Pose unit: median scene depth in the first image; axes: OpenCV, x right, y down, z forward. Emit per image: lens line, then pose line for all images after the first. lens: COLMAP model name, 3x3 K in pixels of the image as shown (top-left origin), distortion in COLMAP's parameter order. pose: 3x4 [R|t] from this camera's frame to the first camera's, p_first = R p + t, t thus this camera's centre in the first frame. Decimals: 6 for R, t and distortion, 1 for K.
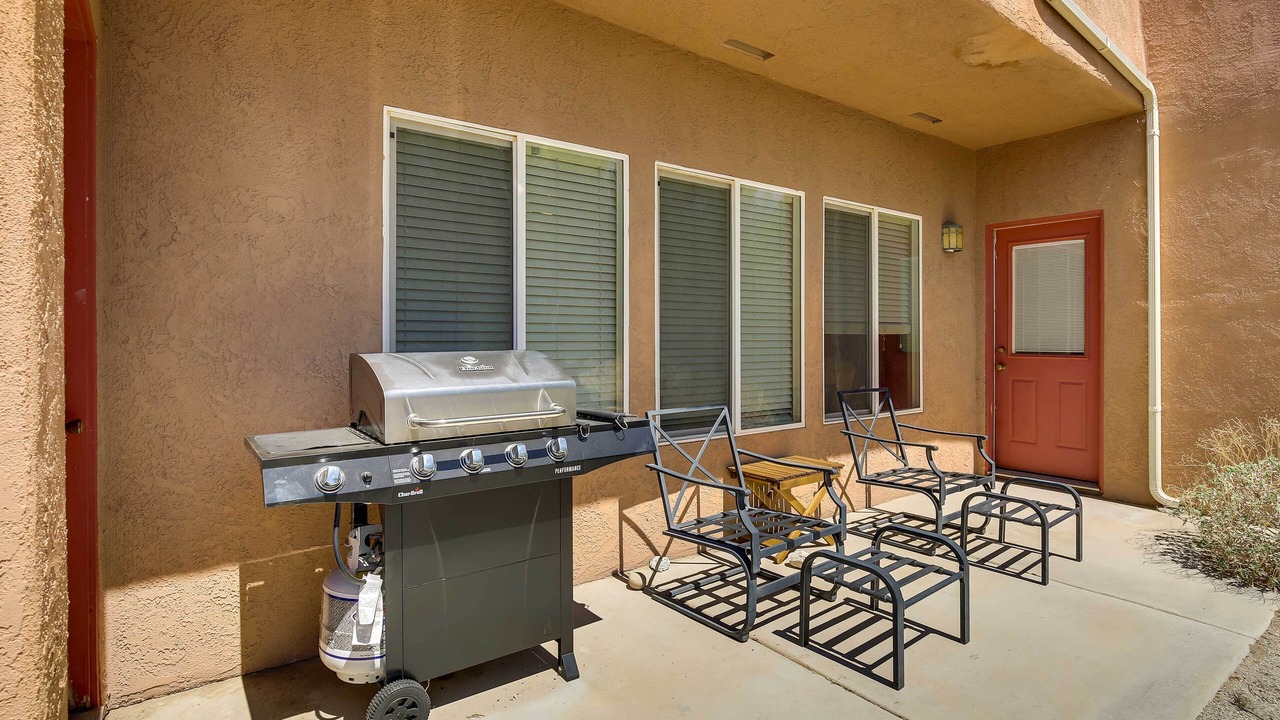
lens RADIAL K [[653.5, 0, 672.5], [0, 653.5, 336.7], [0, 0, 1]] dist [-0.001804, 0.000000]
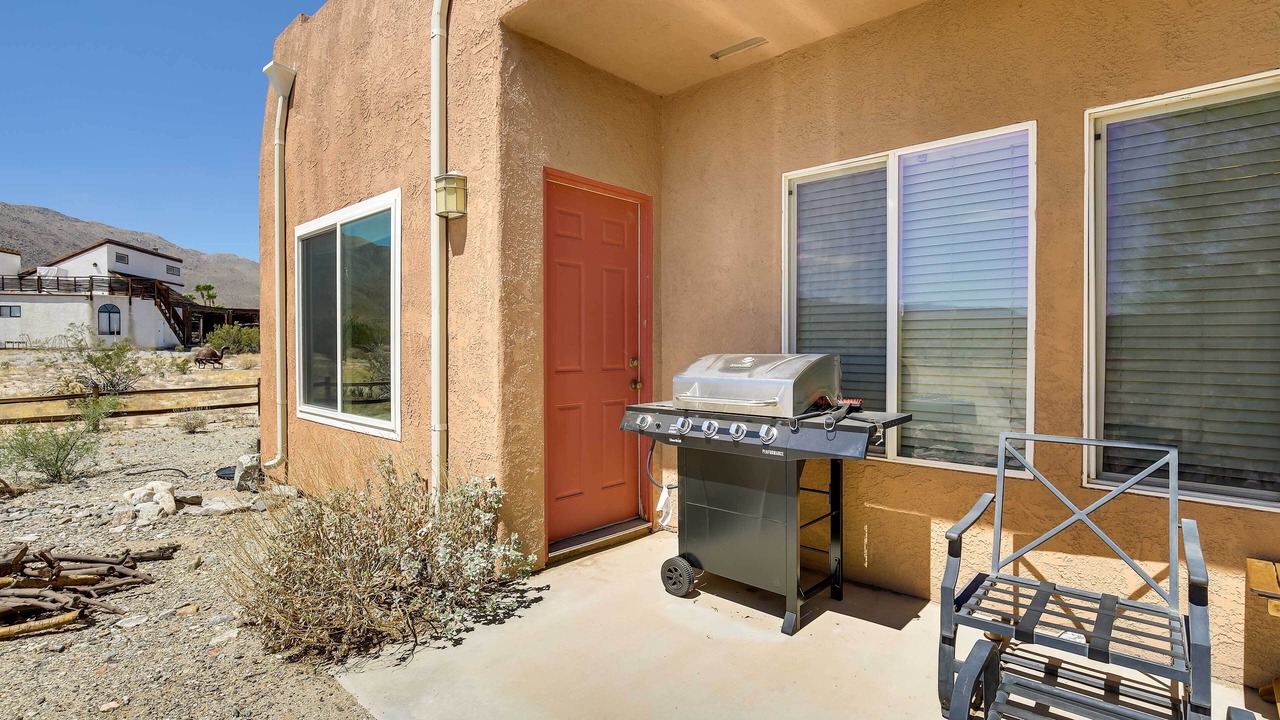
lens RADIAL K [[616.0, 0, 636.7], [0, 616.0, 354.7], [0, 0, 1]] dist [0.002145, -0.000020]
pose [[0.168932, 0.014091, -0.985527, 0.773058], [-0.002052, 0.999901, 0.013945, 0.006764], [0.985626, -0.000334, 0.168944, 0.478039]]
